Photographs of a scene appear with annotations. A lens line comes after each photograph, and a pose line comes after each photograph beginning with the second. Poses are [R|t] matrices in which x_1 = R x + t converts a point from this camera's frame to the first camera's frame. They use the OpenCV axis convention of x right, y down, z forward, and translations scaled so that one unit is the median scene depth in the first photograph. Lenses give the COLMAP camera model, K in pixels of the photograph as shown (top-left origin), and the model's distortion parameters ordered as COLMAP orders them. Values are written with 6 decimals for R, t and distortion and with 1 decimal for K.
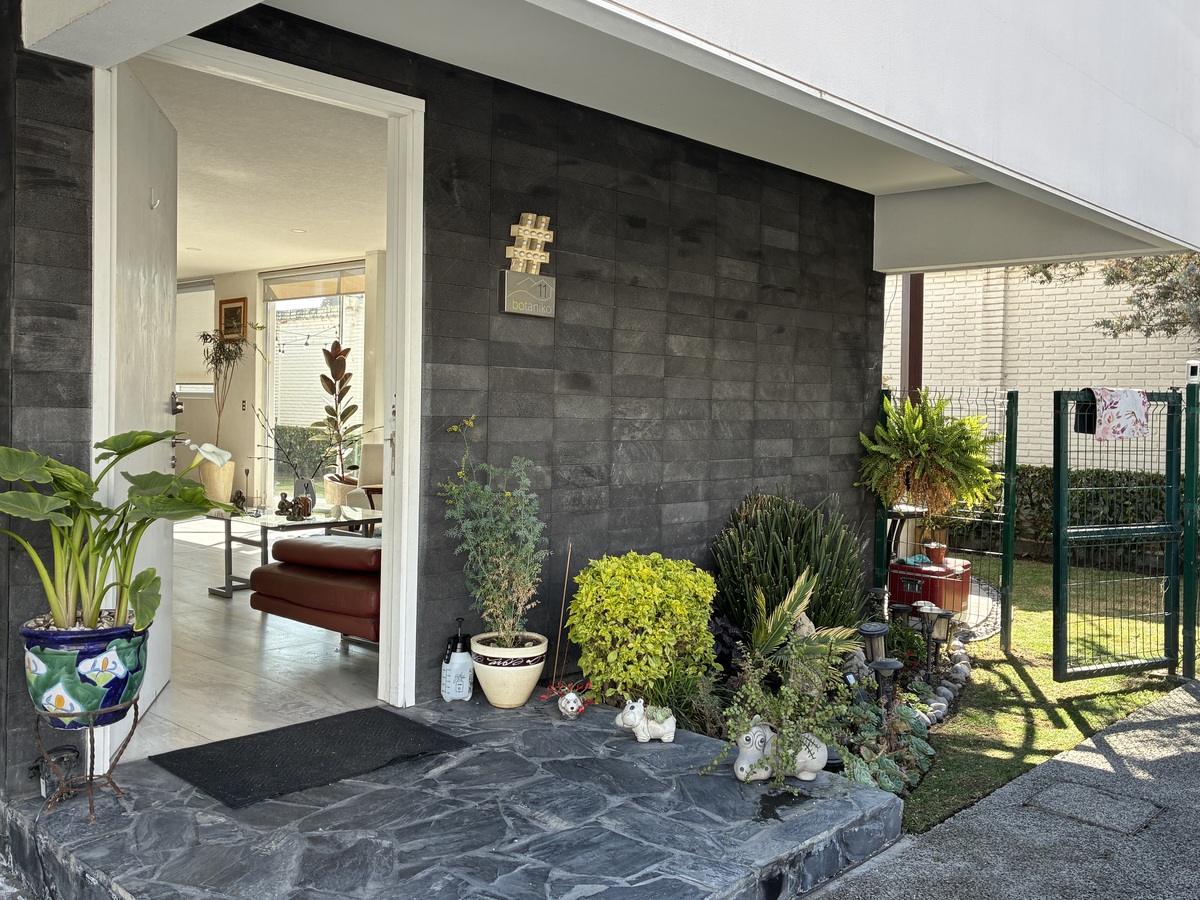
lens RADIAL K [[1090.3, 0, 600.0], [0, 1090.3, 450.0], [0, 0, 1]] dist [0.006123, -0.000733]
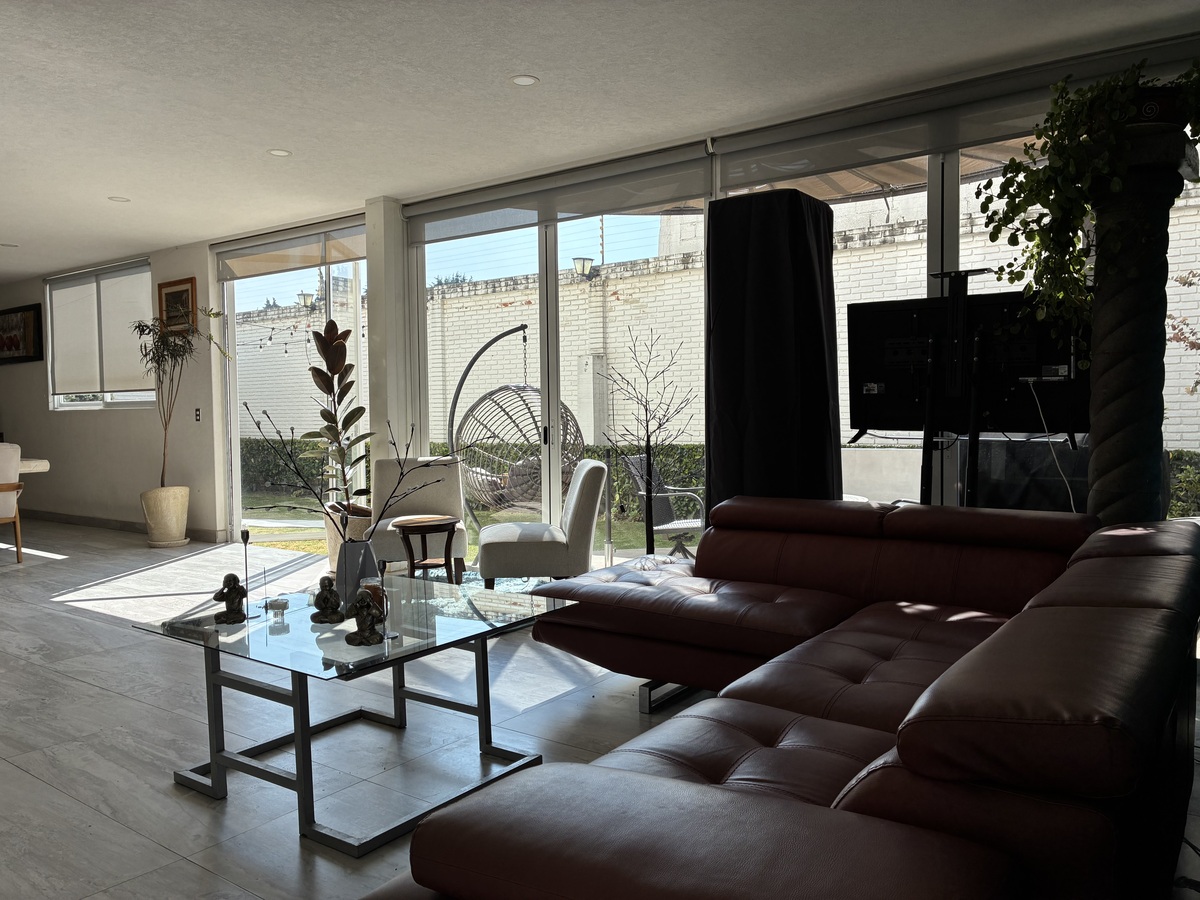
lens RADIAL K [[900.2, 0, 600.0], [0, 900.2, 450.0], [0, 0, 1]] dist [0.017297, -0.004385]
pose [[0.992049, -0.042421, 0.118490, -0.136058], [0.041690, 0.999093, 0.008644, -0.010611], [-0.118750, -0.003635, 0.992918, 0.371694]]
